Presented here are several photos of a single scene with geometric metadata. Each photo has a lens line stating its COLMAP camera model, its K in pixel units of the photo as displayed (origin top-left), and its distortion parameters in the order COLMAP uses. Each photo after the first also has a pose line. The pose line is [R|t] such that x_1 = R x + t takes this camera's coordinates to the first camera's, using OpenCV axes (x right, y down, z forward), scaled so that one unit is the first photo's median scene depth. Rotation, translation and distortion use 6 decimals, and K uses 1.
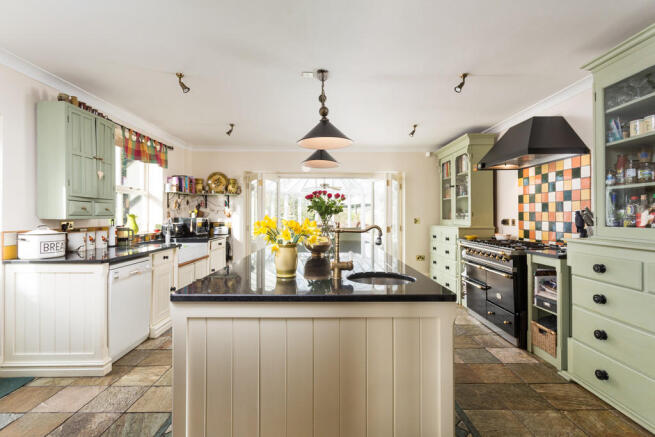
lens RADIAL K [[317.2, 0, 331.2], [0, 317.2, 217.1], [0, 0, 1]] dist [-0.004397, 0.001013]
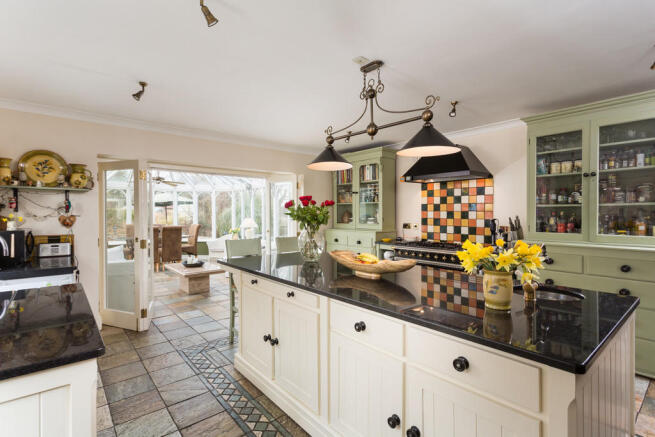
lens RADIAL K [[317.2, 0, 326.1], [0, 317.2, 215.5], [0, 0, 1]] dist [-0.004397, 0.001013]
pose [[0.761899, -0.005323, 0.647674, -0.525043], [0.000906, 0.999974, 0.007152, -0.037159], [-0.647695, -0.004862, 0.761884, 0.328343]]
